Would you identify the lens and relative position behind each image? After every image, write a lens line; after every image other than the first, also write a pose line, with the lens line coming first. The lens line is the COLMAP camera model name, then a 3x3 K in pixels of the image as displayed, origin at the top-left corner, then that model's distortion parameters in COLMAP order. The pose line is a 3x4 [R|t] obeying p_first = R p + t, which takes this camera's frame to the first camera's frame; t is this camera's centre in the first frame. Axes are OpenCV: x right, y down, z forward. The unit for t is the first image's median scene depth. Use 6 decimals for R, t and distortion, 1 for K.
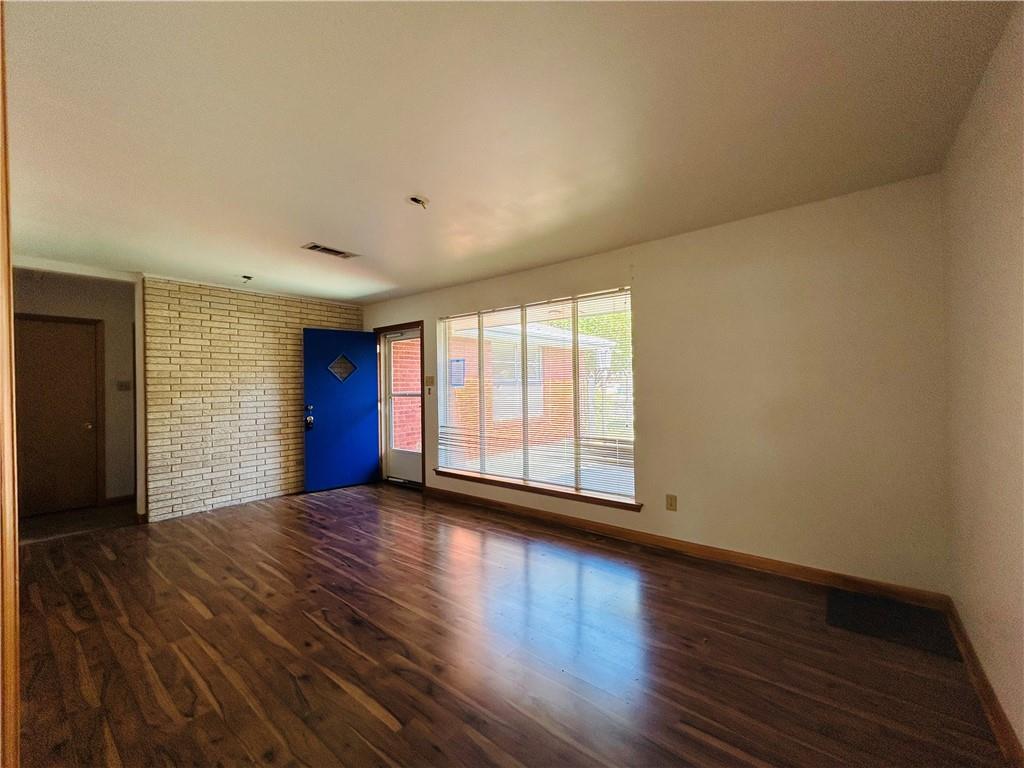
lens RADIAL K [[414.4, 0, 511.6], [0, 414.4, 385.4], [0, 0, 1]] dist [-0.001964, 0.000193]
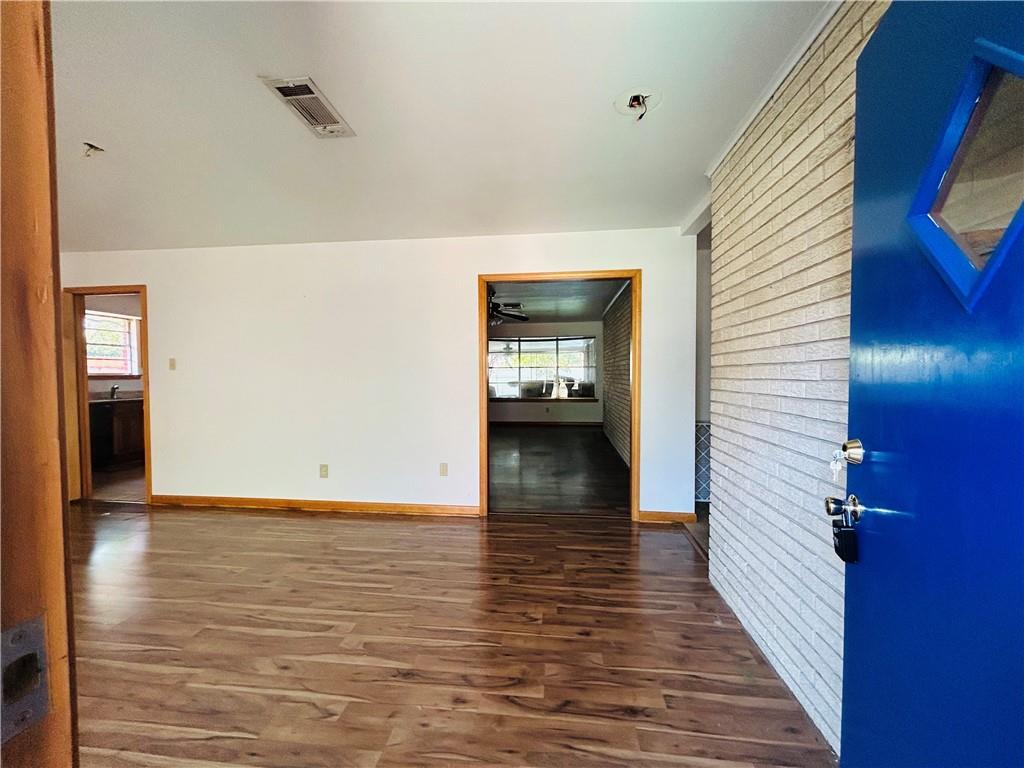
lens RADIAL K [[414.4, 0, 511.6], [0, 414.4, 385.4], [0, 0, 1]] dist [-0.001964, 0.000193]
pose [[-0.848005, 0.033060, -0.528956, -0.424980], [0.015708, 0.999182, 0.037266, 0.021213], [0.529755, 0.023293, -0.847831, 1.892417]]
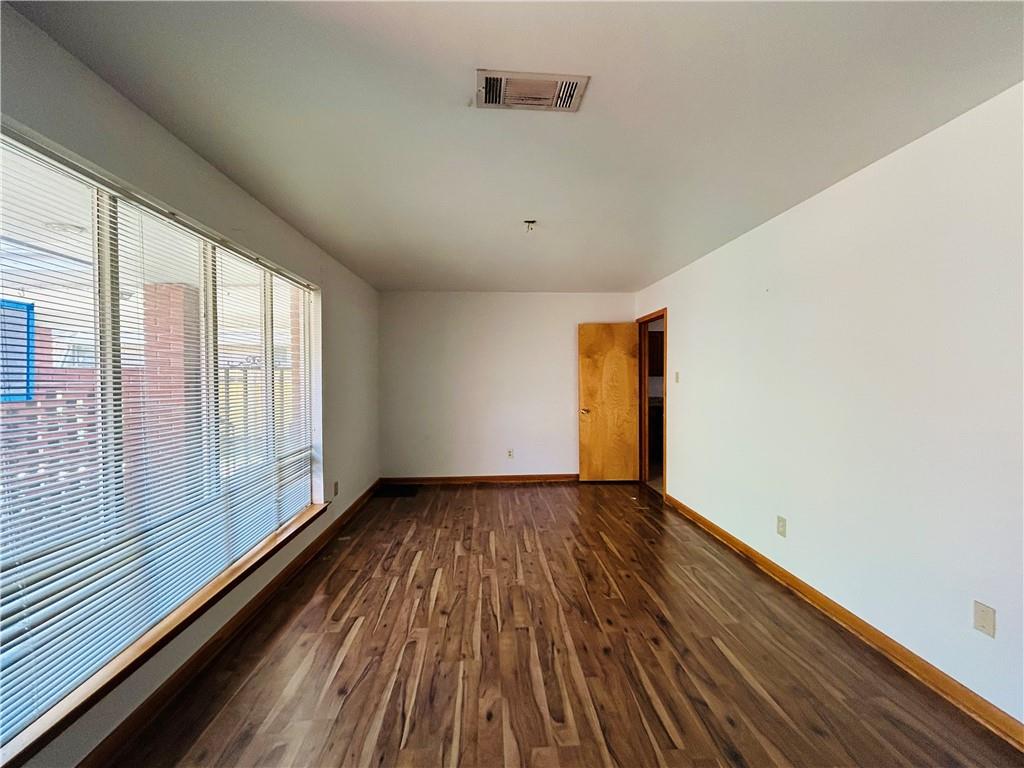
lens RADIAL K [[414.4, 0, 511.6], [0, 414.4, 385.4], [0, 0, 1]] dist [-0.001964, 0.000193]
pose [[-0.668421, 0.006005, 0.743759, -0.896869], [0.014224, 0.999888, 0.004710, -0.005358], [-0.743647, 0.013727, -0.668431, 1.563933]]
